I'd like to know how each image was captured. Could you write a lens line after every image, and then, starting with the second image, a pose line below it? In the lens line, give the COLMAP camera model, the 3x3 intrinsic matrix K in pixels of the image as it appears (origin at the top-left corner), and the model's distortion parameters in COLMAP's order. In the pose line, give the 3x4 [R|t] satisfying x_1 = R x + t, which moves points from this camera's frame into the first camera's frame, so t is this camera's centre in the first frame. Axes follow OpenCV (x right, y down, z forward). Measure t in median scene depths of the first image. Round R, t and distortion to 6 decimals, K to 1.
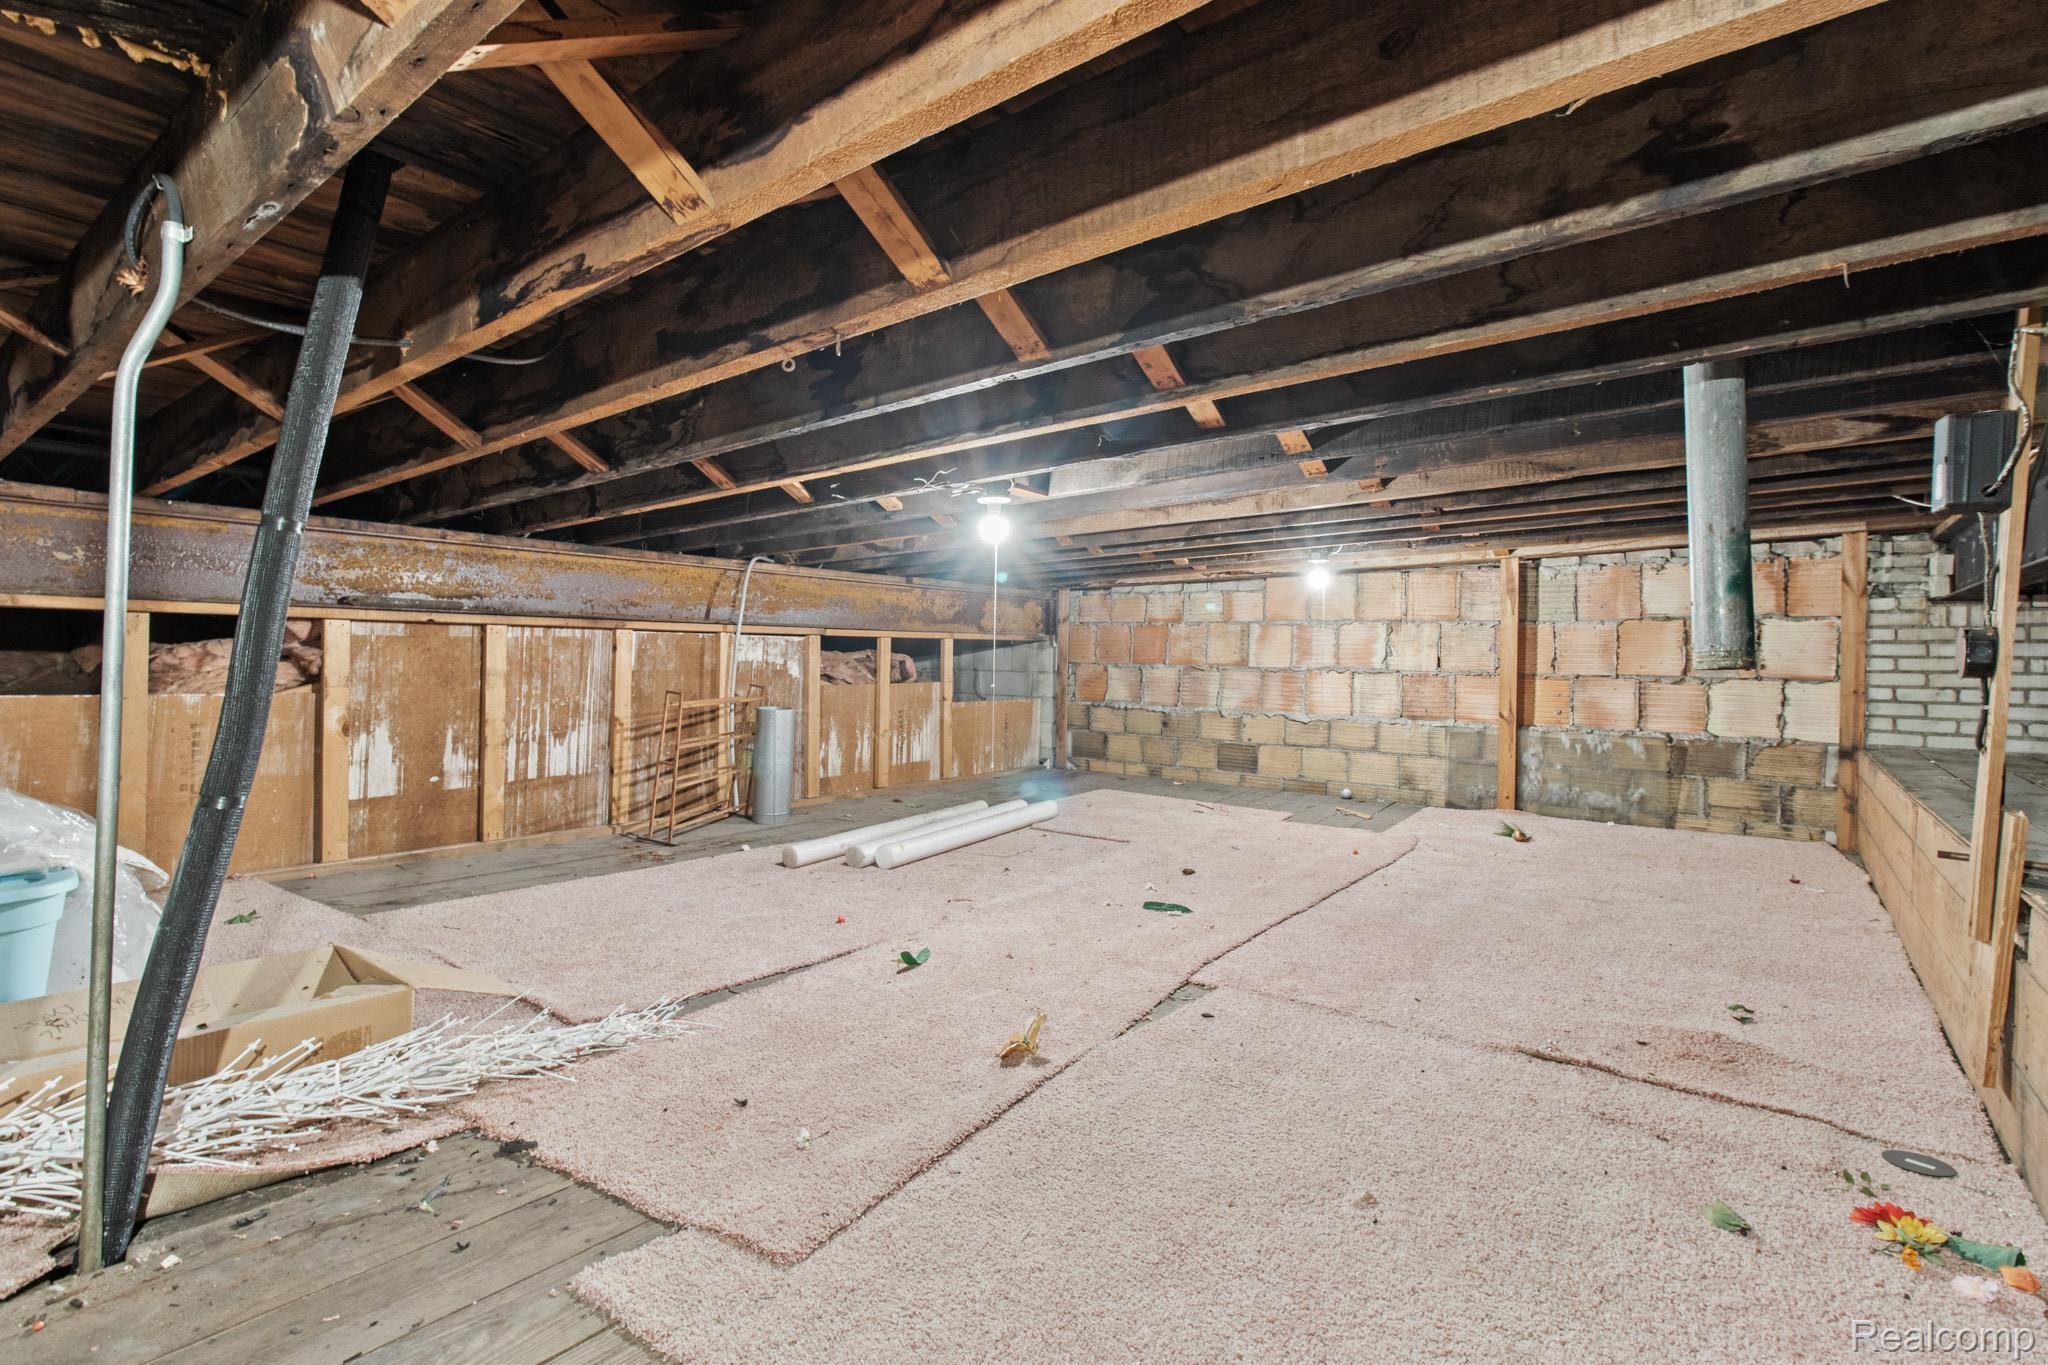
lens RADIAL K [[945.1, 0, 1007.4], [0, 945.1, 674.7], [0, 0, 1]] dist [0.003135, -0.000181]
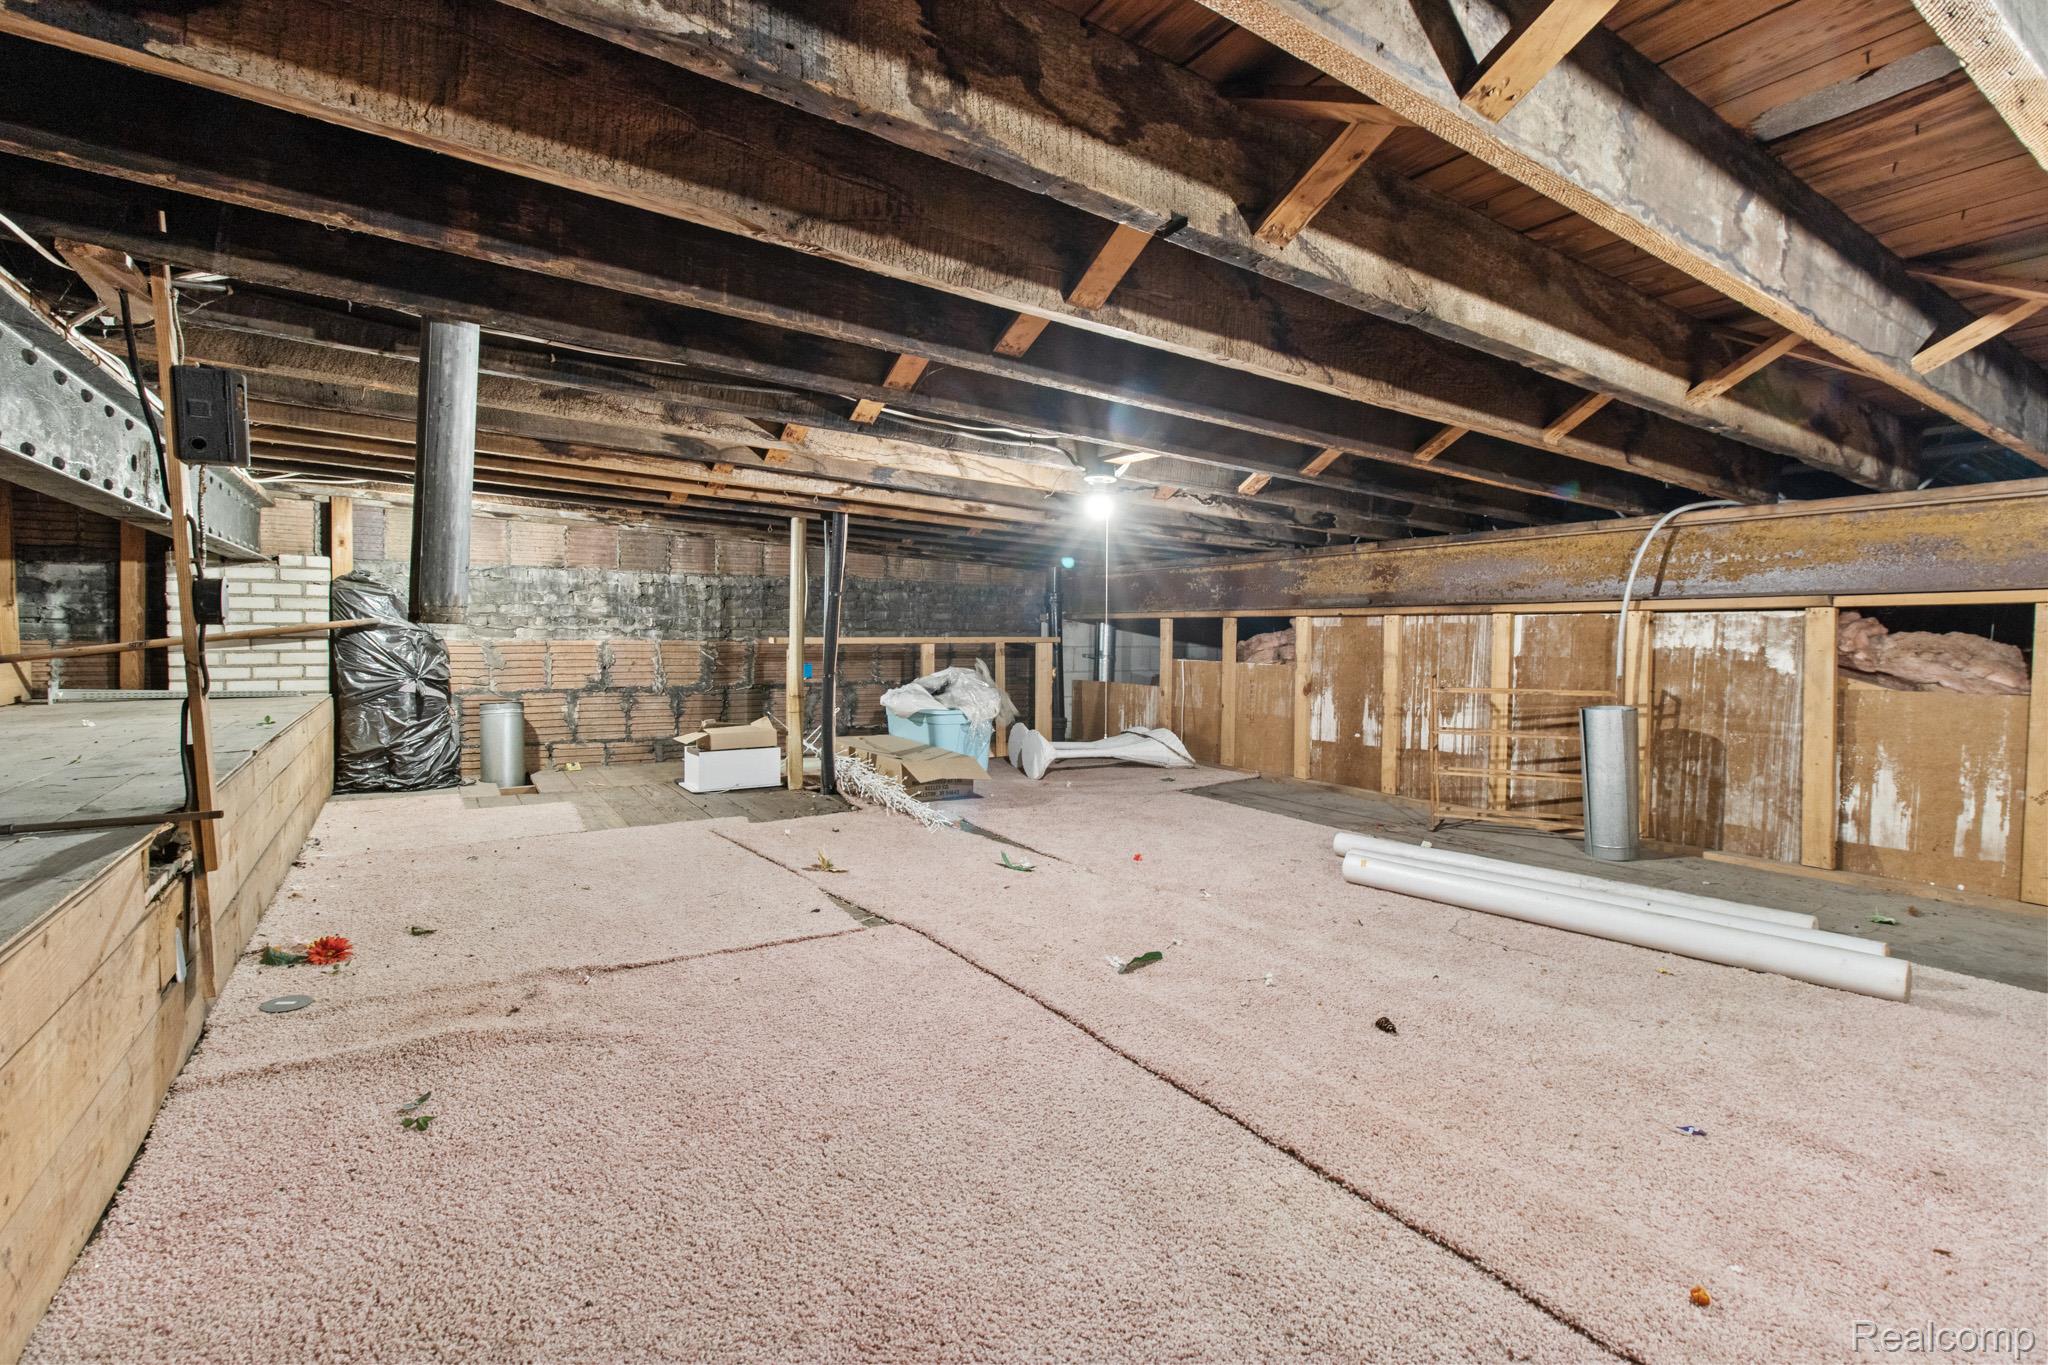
lens RADIAL K [[945.1, 0, 1012.4], [0, 945.1, 669.9], [0, 0, 1]] dist [0.003135, -0.000181]
pose [[-0.329556, 0.021198, -0.943898, 0.695164], [-0.026623, 0.999142, 0.031734, -0.007731], [0.943761, 0.035588, -0.328709, 0.870085]]
